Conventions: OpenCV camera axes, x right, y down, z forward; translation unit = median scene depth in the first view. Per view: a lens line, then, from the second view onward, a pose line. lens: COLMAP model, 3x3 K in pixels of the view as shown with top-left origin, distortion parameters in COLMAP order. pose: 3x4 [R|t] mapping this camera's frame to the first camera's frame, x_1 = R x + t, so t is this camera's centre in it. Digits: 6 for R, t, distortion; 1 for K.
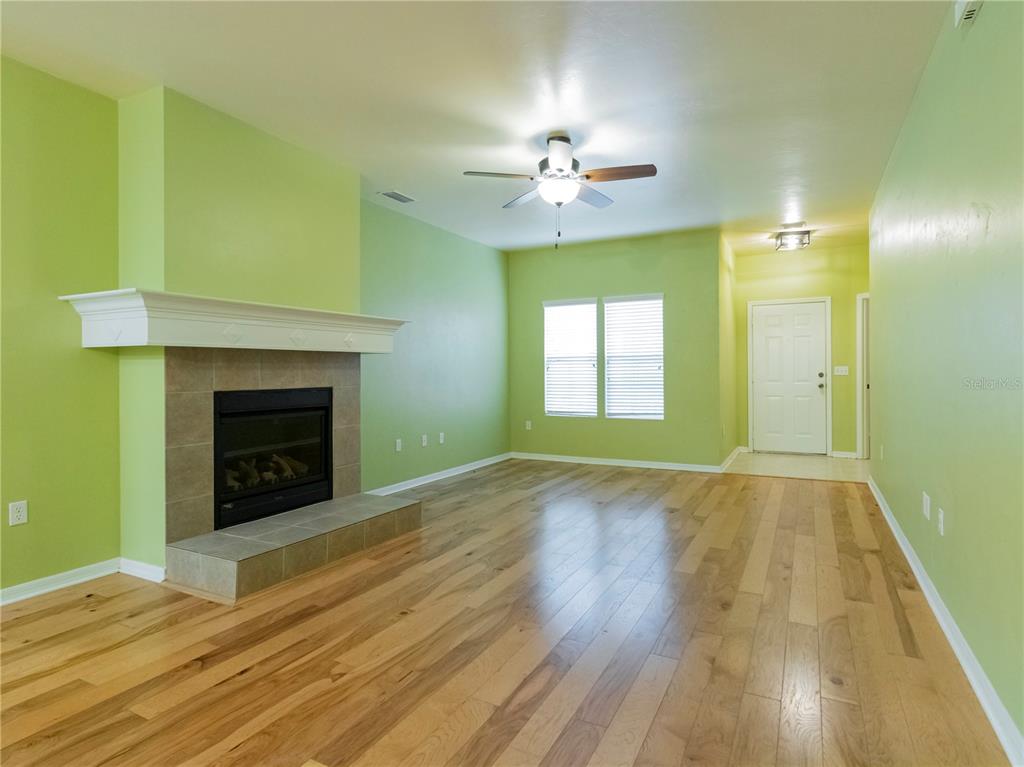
lens RADIAL K [[571.1, 0, 510.6], [0, 571.1, 369.5], [0, 0, 1]] dist [-0.004095, -0.001307]
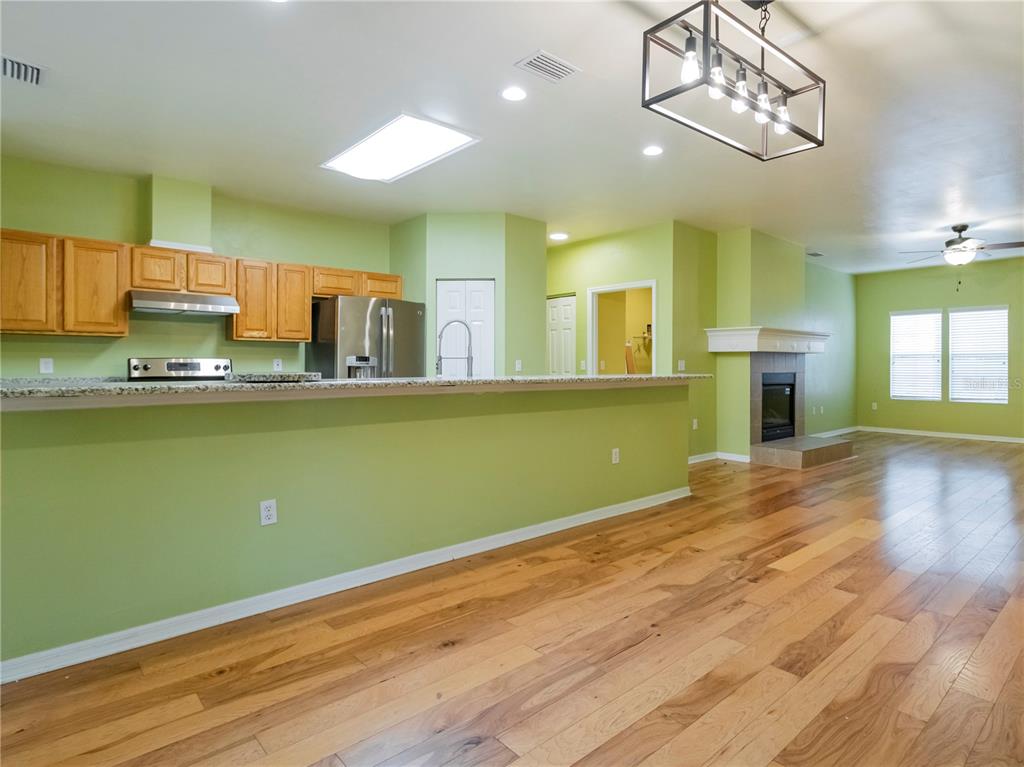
lens RADIAL K [[571.1, 0, 510.6], [0, 571.1, 369.5], [0, 0, 1]] dist [-0.004095, -0.001307]
pose [[0.929985, 0.012953, -0.367370, -0.285225], [-0.008059, 0.999857, 0.014853, 0.000577], [0.367510, -0.010853, 0.929956, -0.563981]]
